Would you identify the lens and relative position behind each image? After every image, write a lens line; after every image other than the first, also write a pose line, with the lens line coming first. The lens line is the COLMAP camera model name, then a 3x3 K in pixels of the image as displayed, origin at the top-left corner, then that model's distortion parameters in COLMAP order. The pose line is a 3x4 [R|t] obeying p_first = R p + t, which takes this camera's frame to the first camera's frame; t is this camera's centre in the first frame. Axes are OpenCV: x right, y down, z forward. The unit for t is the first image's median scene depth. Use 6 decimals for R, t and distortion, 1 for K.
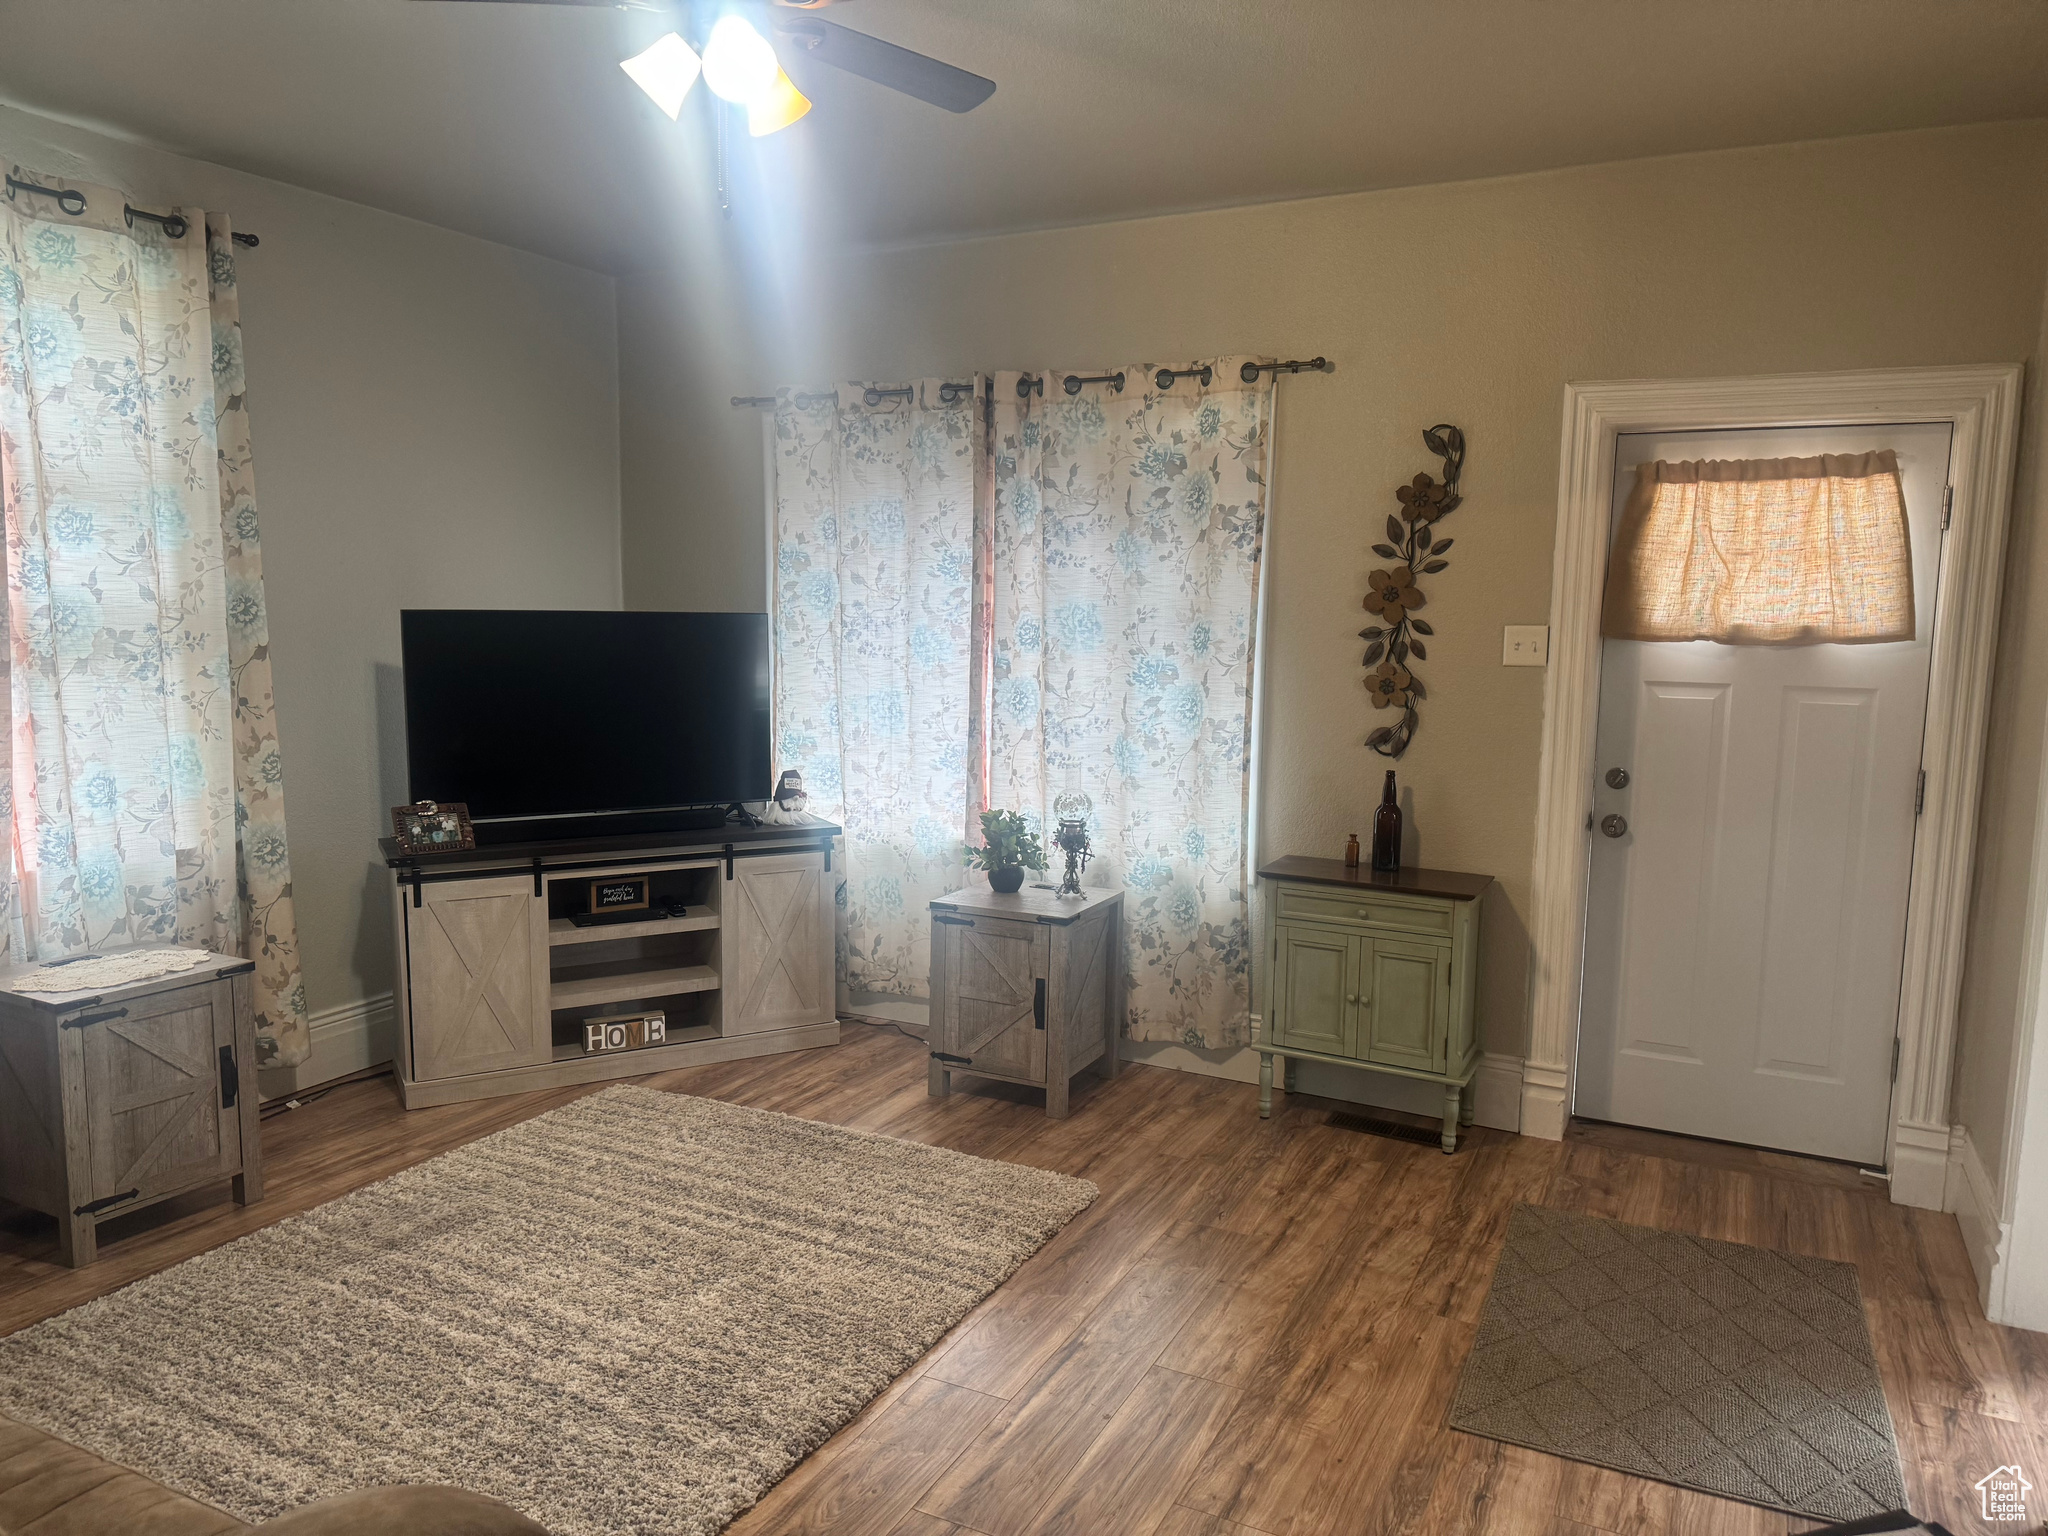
lens RADIAL K [[1435.0, 0, 1025.7], [0, 1435.0, 772.5], [0, 0, 1]] dist [0.041464, -0.073206]
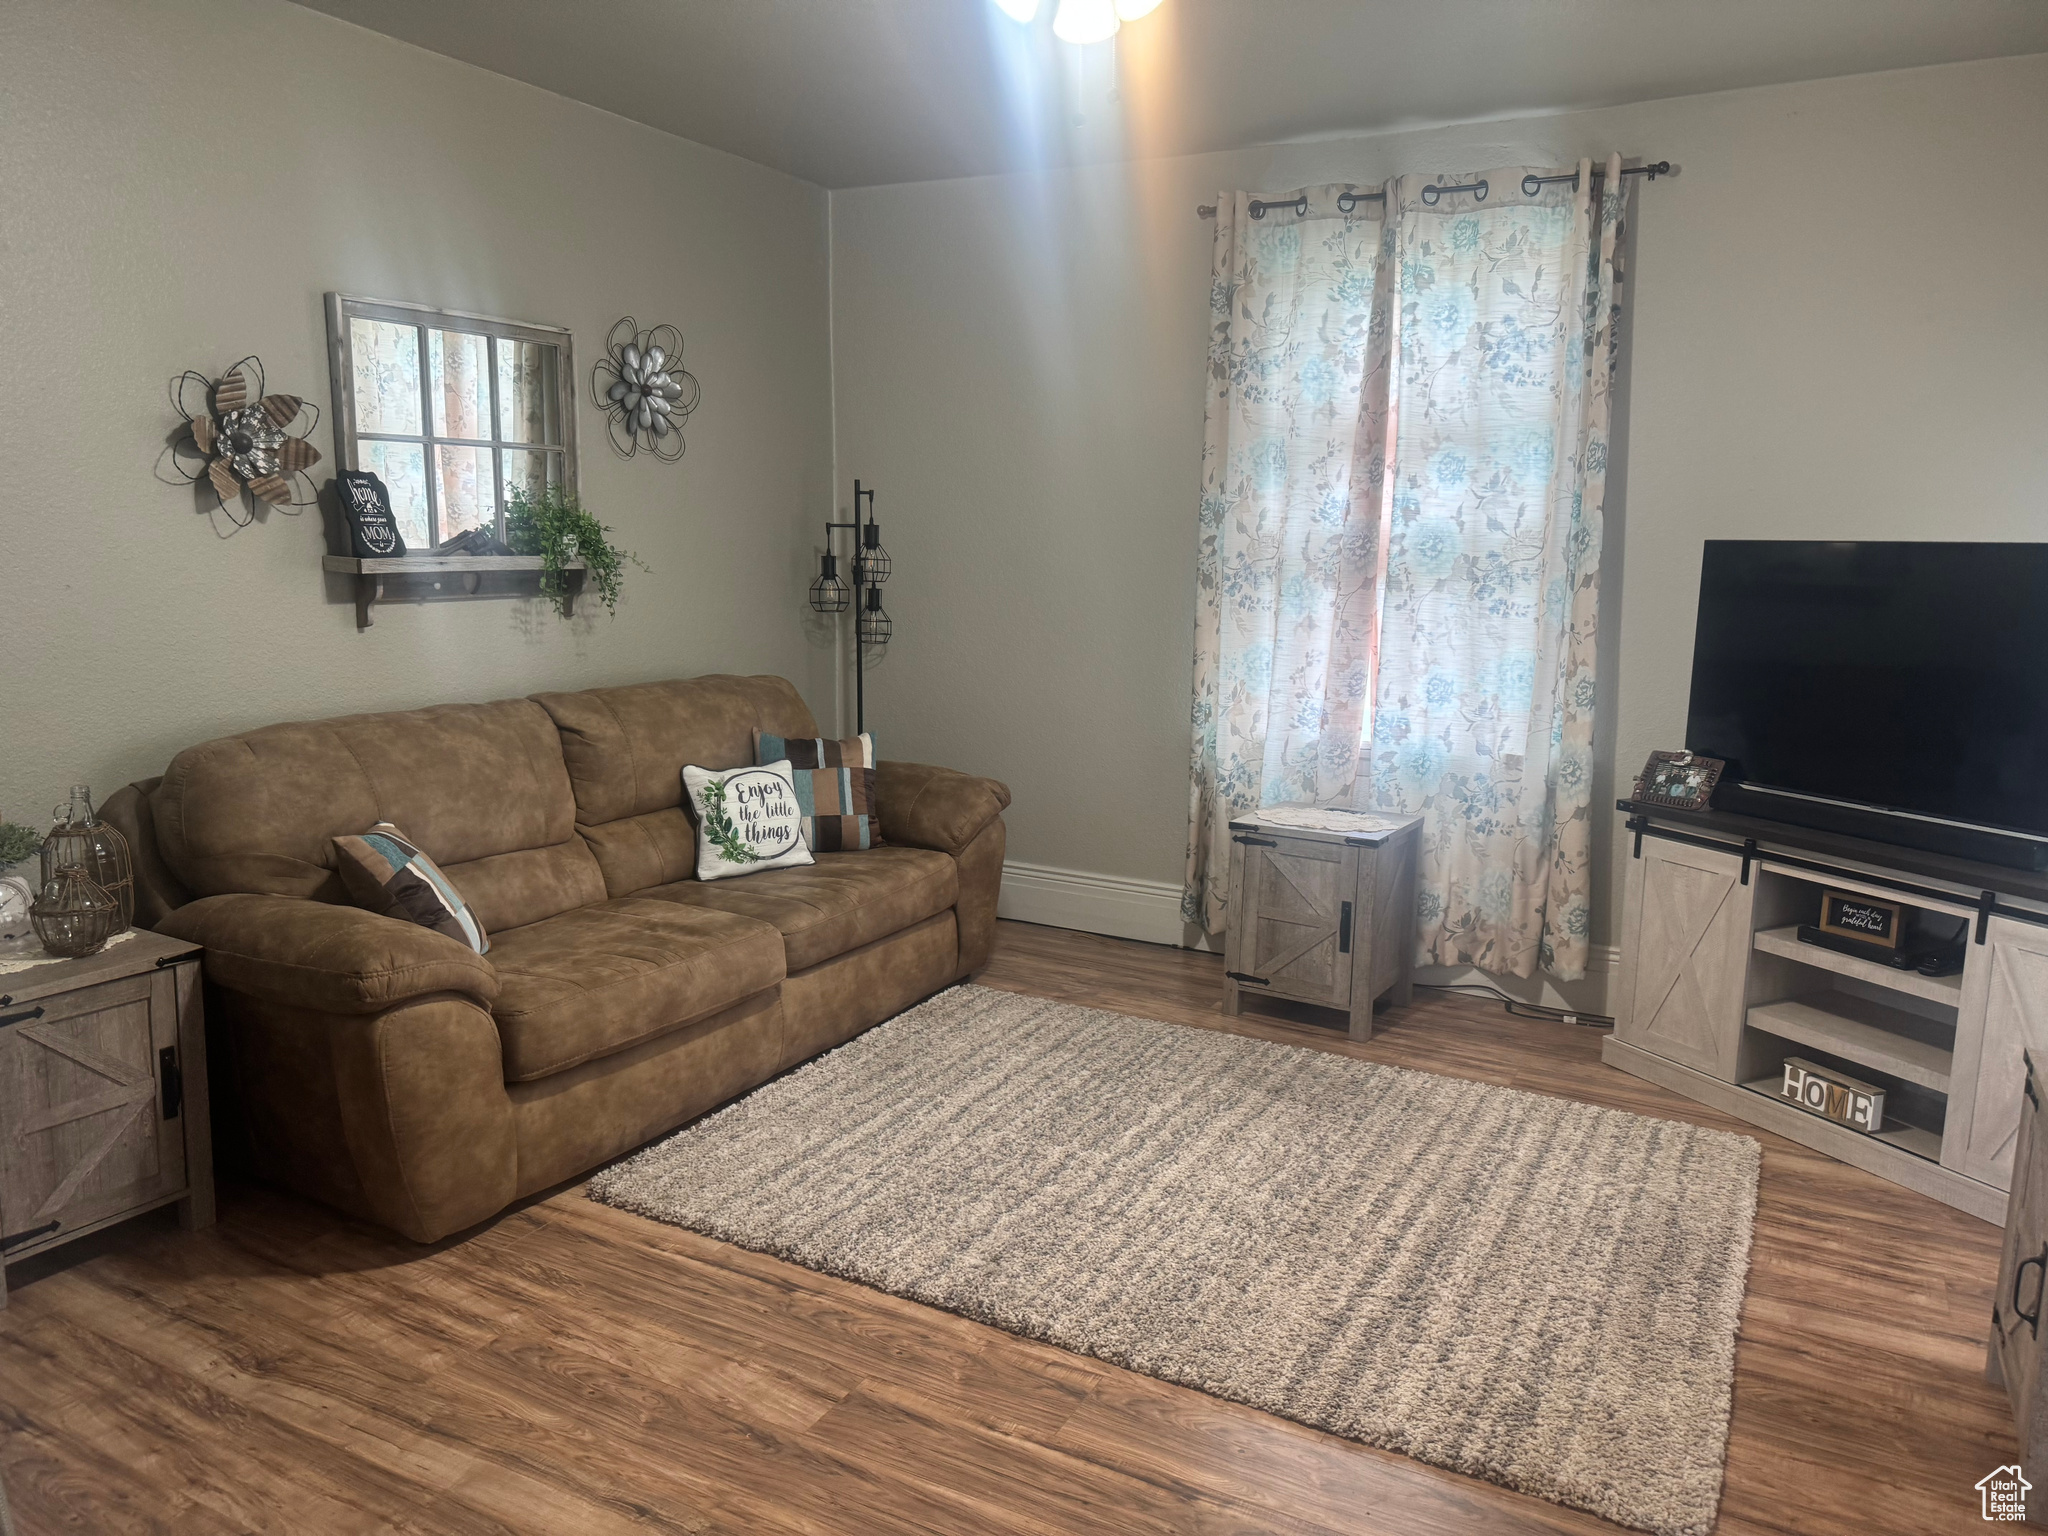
lens RADIAL K [[1435.0, 0, 1040.3], [0, 1435.0, 768.8], [0, 0, 1]] dist [0.041464, -0.073206]
pose [[-0.038664, 0.149227, -0.988047, 0.518506], [-0.132196, 0.979331, 0.153084, -0.056386], [0.990469, 0.136535, -0.018138, 0.633449]]
